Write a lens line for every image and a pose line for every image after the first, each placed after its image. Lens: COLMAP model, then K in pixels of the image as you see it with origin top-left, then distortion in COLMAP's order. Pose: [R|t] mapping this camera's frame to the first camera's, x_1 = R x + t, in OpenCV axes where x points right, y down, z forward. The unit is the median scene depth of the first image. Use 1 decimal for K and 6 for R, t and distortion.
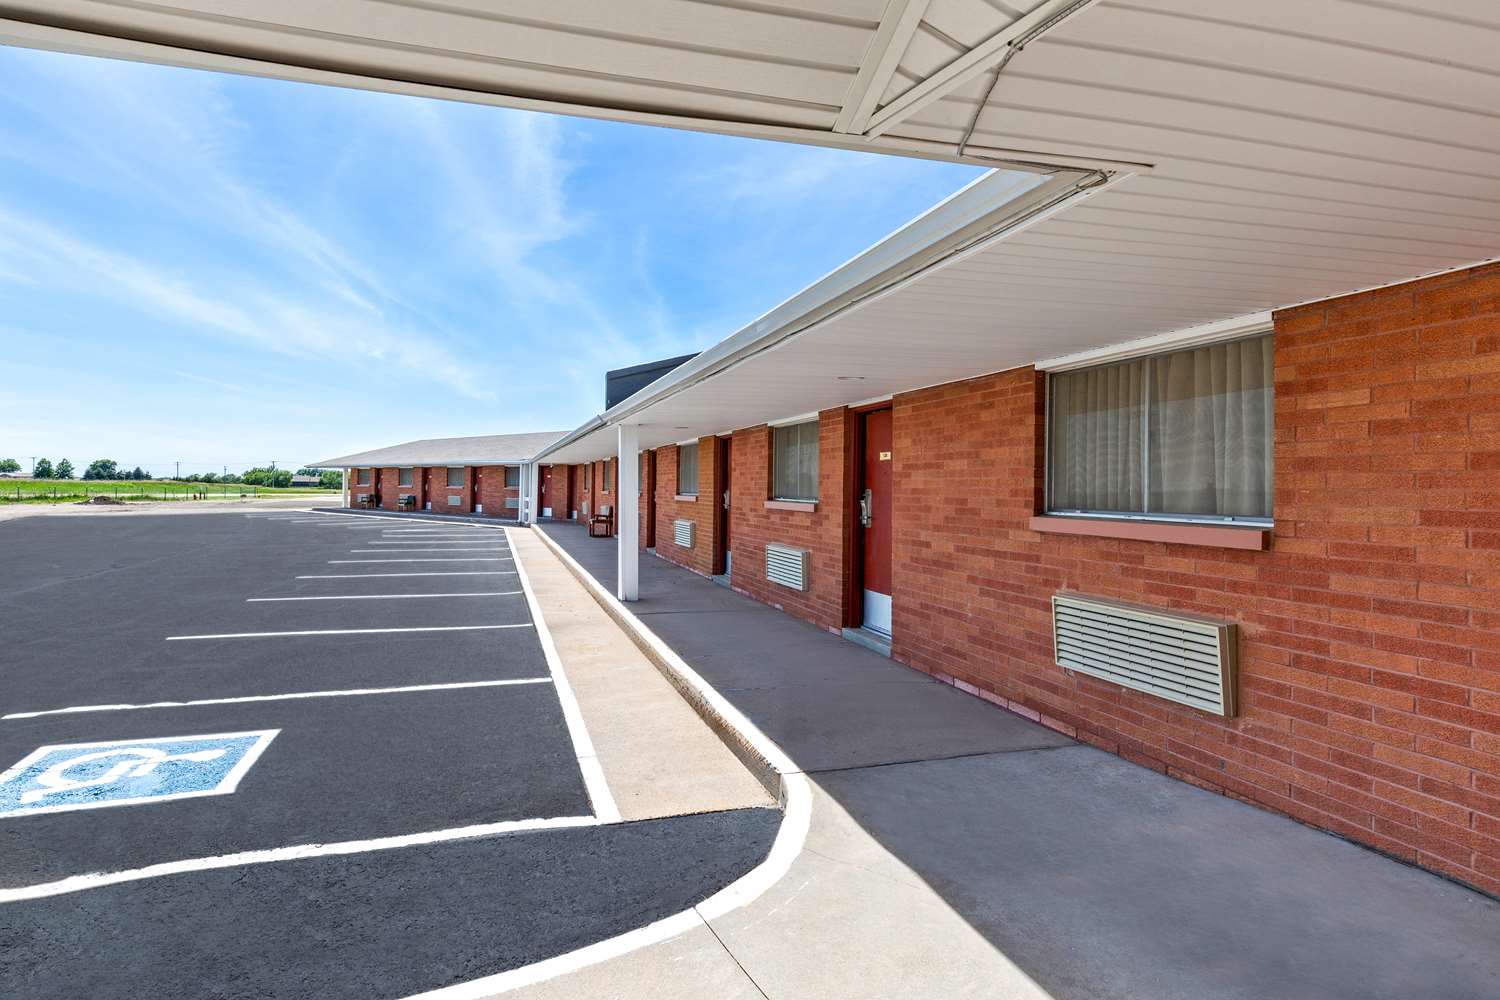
lens RADIAL K [[779.4, 0, 747.7], [0, 779.4, 496.2], [0, 0, 1]] dist [0.002309, 0.000547]
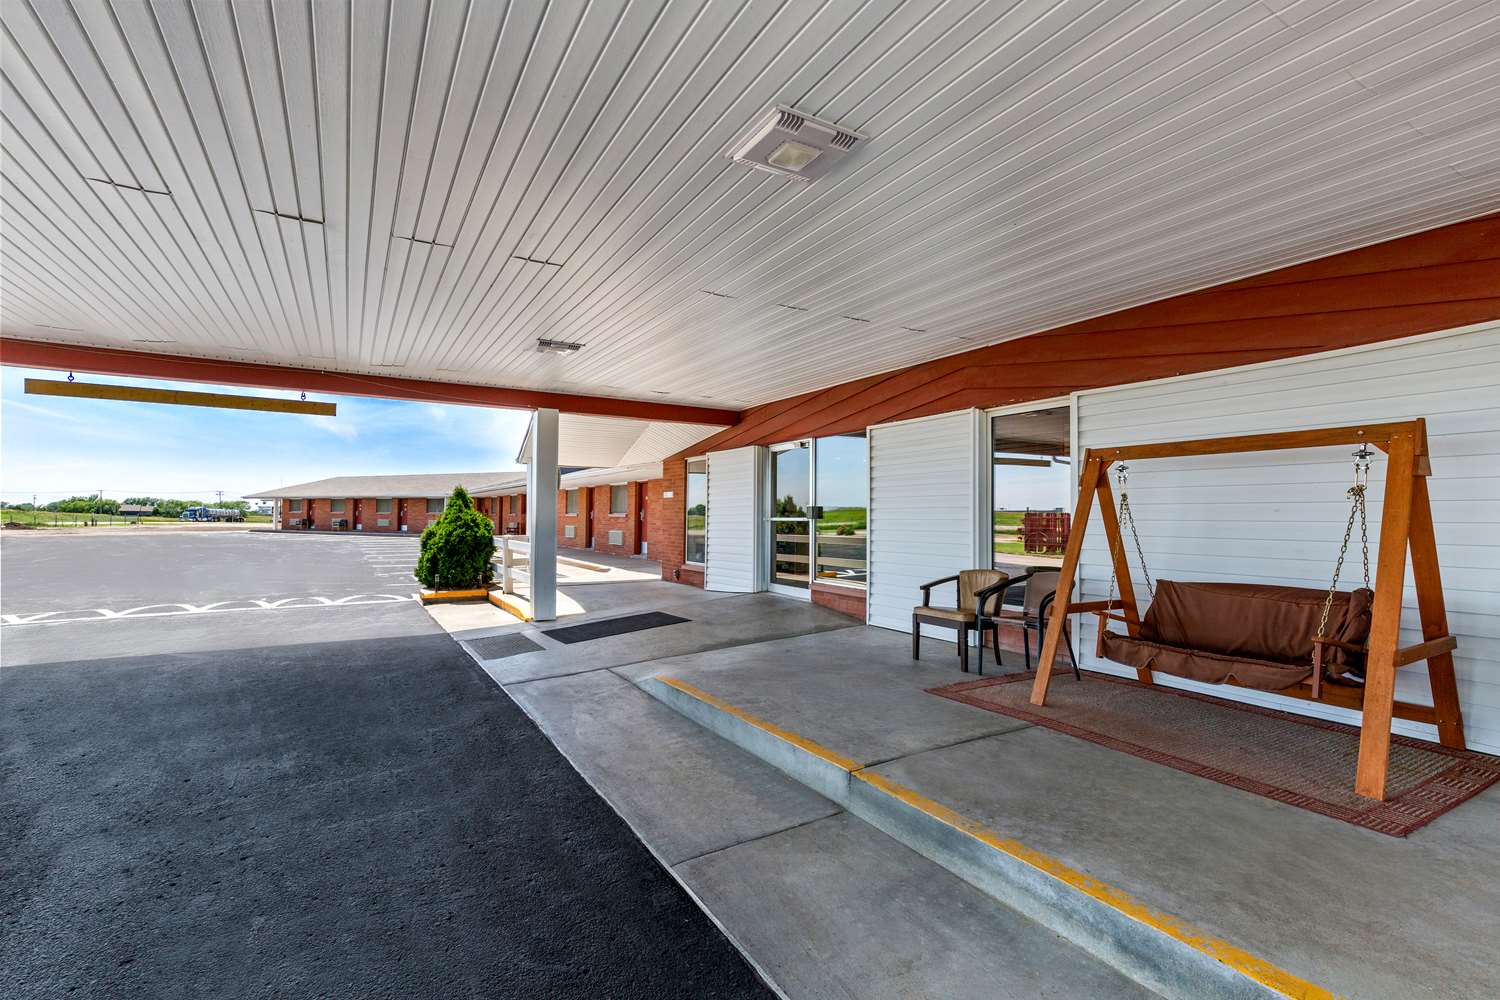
lens RADIAL K [[681.2, 0, 751.8], [0, 681.2, 502.4], [0, 0, 1]] dist [0.003322, 0.000047]
pose [[0.975535, 0.001177, 0.219839, -0.002567], [0.005457, 0.999548, -0.029567, 0.008815], [-0.219775, 0.030044, 0.975088, -0.314602]]
